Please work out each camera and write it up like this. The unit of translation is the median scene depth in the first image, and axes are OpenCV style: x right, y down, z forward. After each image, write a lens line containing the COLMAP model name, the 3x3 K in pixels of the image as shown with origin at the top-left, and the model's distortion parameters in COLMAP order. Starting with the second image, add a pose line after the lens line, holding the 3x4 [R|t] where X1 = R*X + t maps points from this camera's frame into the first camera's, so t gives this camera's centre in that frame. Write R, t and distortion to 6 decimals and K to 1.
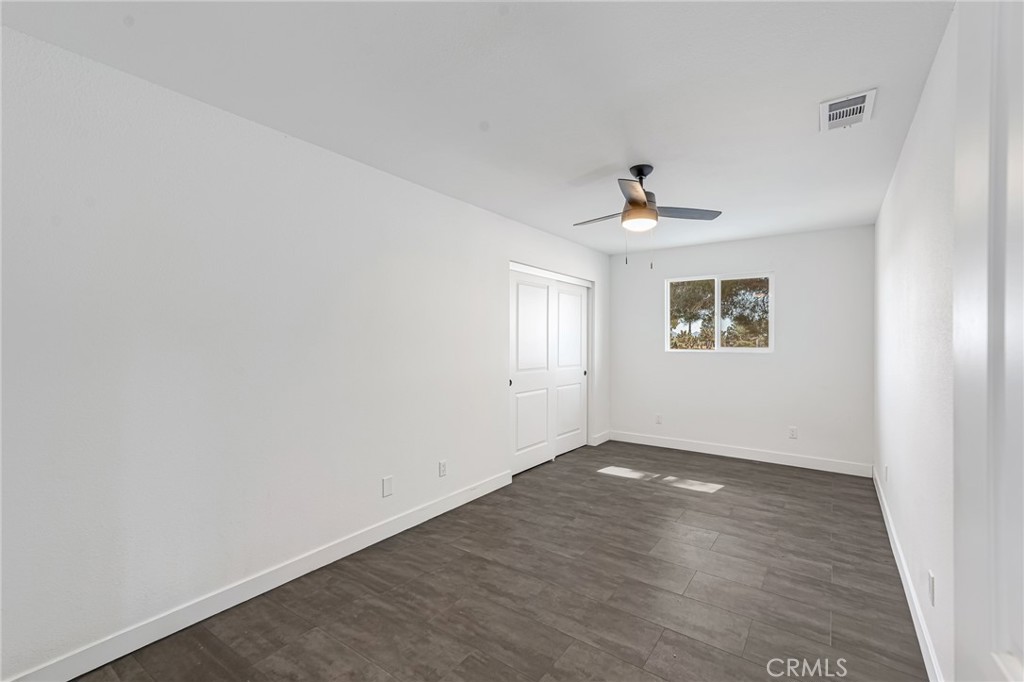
lens RADIAL K [[452.4, 0, 509.1], [0, 452.4, 337.6], [0, 0, 1]] dist [-0.000539, -0.000307]
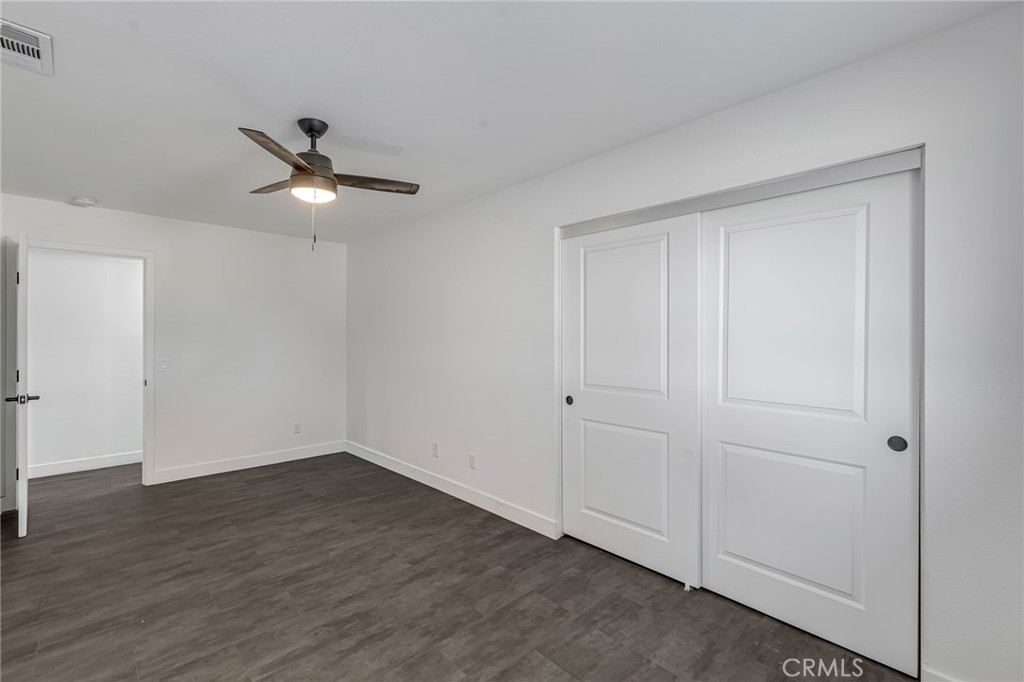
lens RADIAL K [[452.4, 0, 509.1], [0, 452.4, 337.6], [0, 0, 1]] dist [-0.000539, -0.000307]
pose [[-0.193134, 0.001412, -0.981171, 0.860719], [0.004122, 0.999991, 0.000627, 0.003176], [0.981164, -0.003923, -0.193138, 1.282228]]
